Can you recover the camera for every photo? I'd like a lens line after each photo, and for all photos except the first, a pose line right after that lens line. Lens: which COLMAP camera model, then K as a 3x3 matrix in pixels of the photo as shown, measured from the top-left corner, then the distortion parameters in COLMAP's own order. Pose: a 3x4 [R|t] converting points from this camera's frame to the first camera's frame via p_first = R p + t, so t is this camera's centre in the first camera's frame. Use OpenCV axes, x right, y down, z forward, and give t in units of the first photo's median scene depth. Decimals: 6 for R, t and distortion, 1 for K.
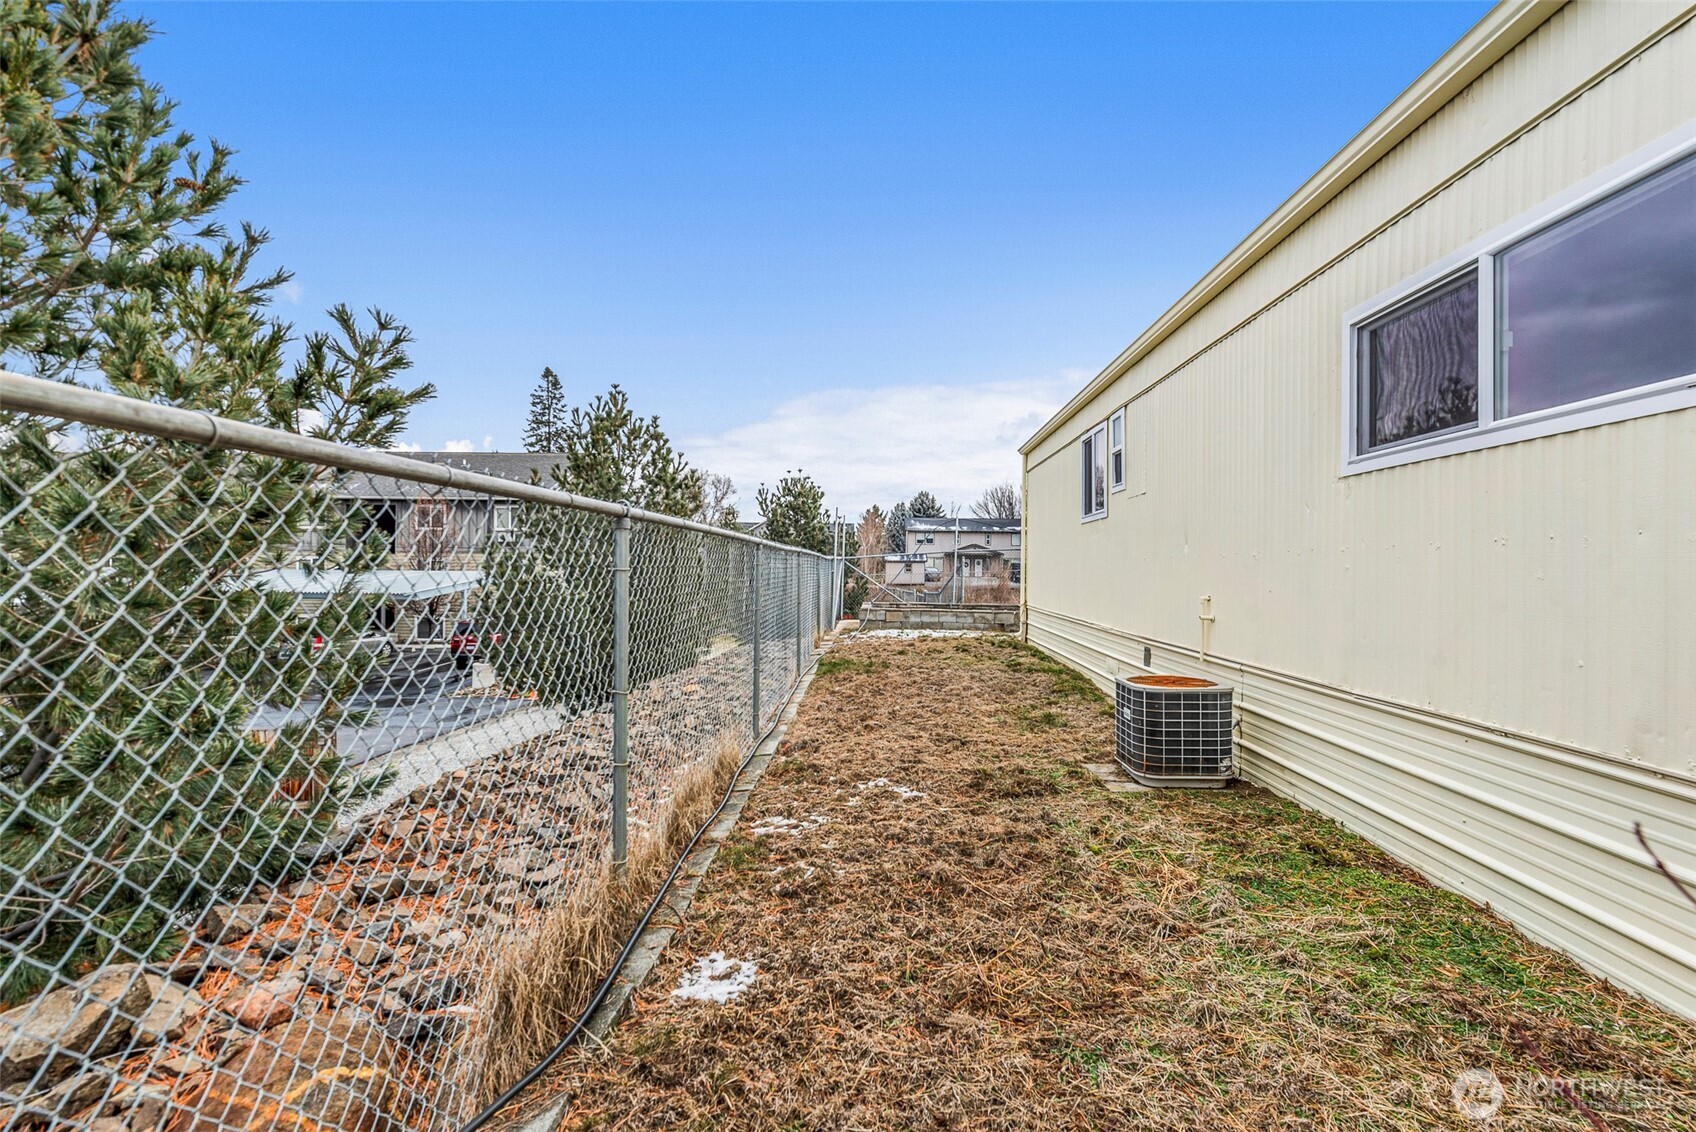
lens RADIAL K [[731.7, 0, 861.9], [0, 731.7, 561.9], [0, 0, 1]] dist [-0.000013, -0.000095]
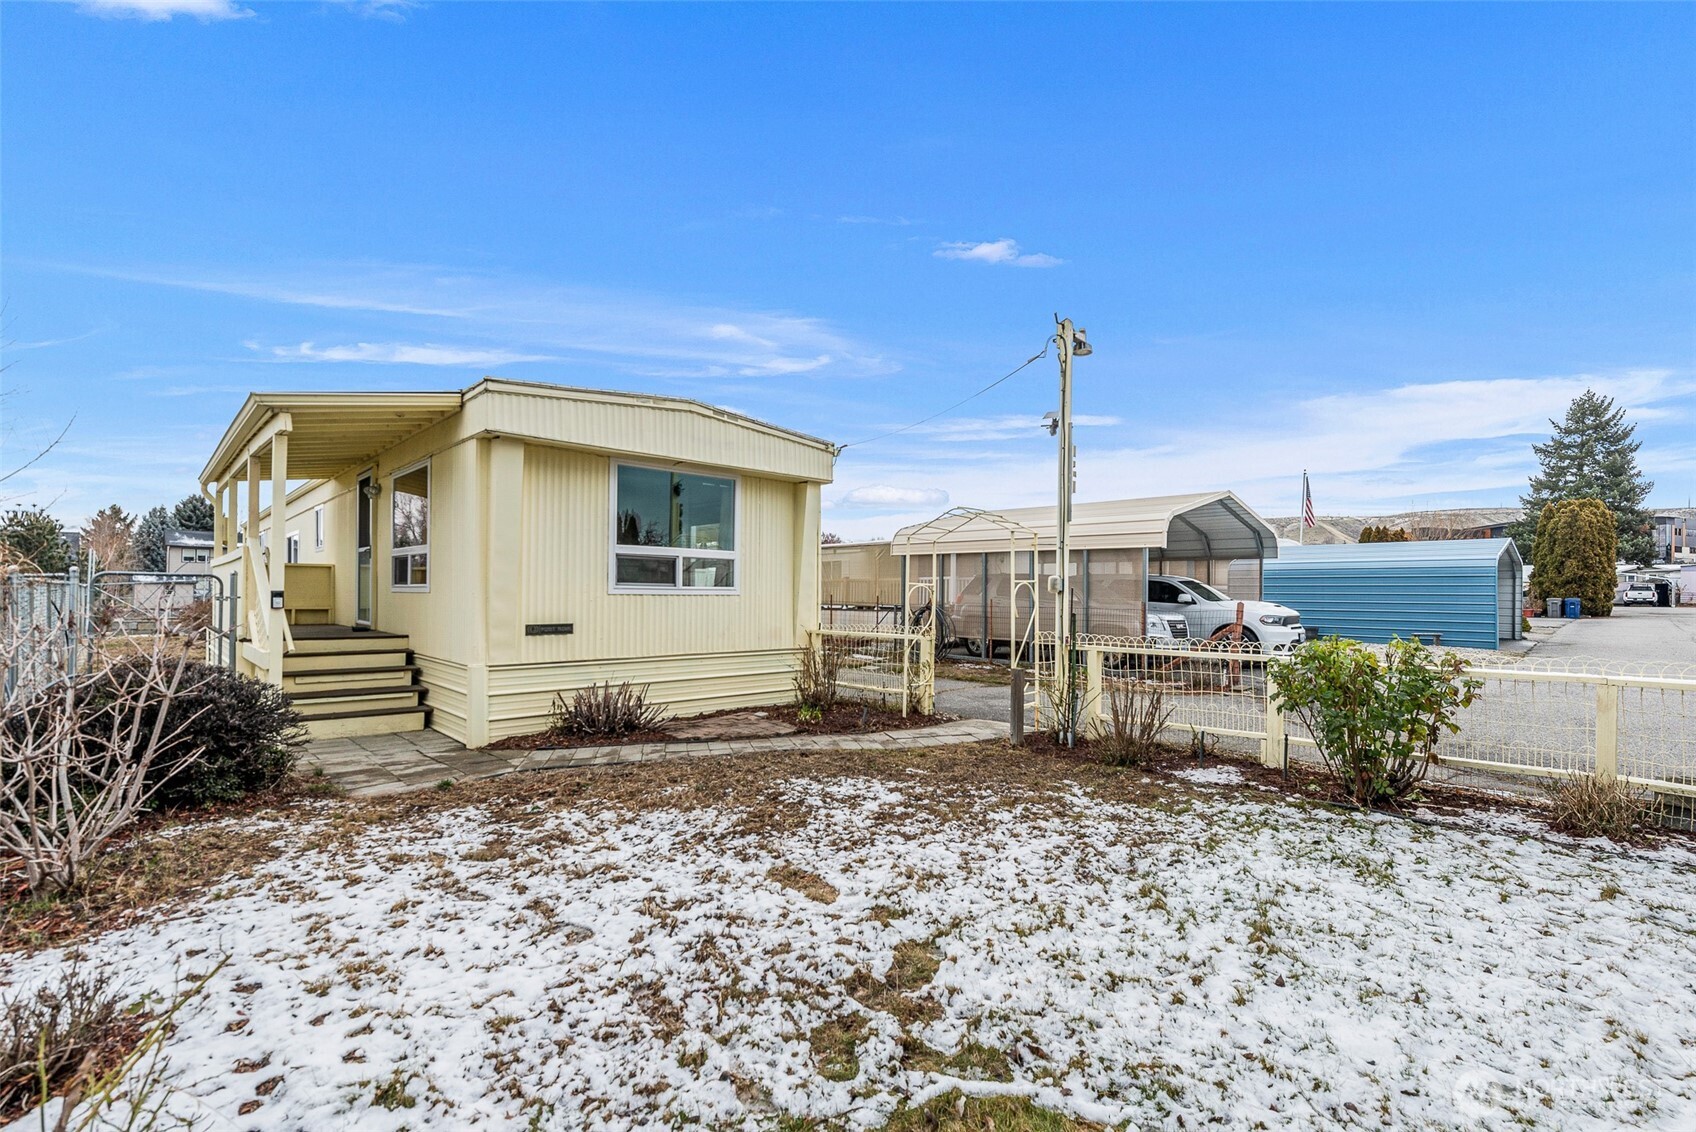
lens RADIAL K [[778.1, 0, 842.6], [0, 778.1, 583.1], [0, 0, 1]] dist [-0.002184, -0.000465]
pose [[0.715459, 0.005254, 0.698635, -0.008135], [-0.005832, 0.999982, -0.001547, -0.003220], [-0.698630, -0.002968, 0.715477, -0.203735]]
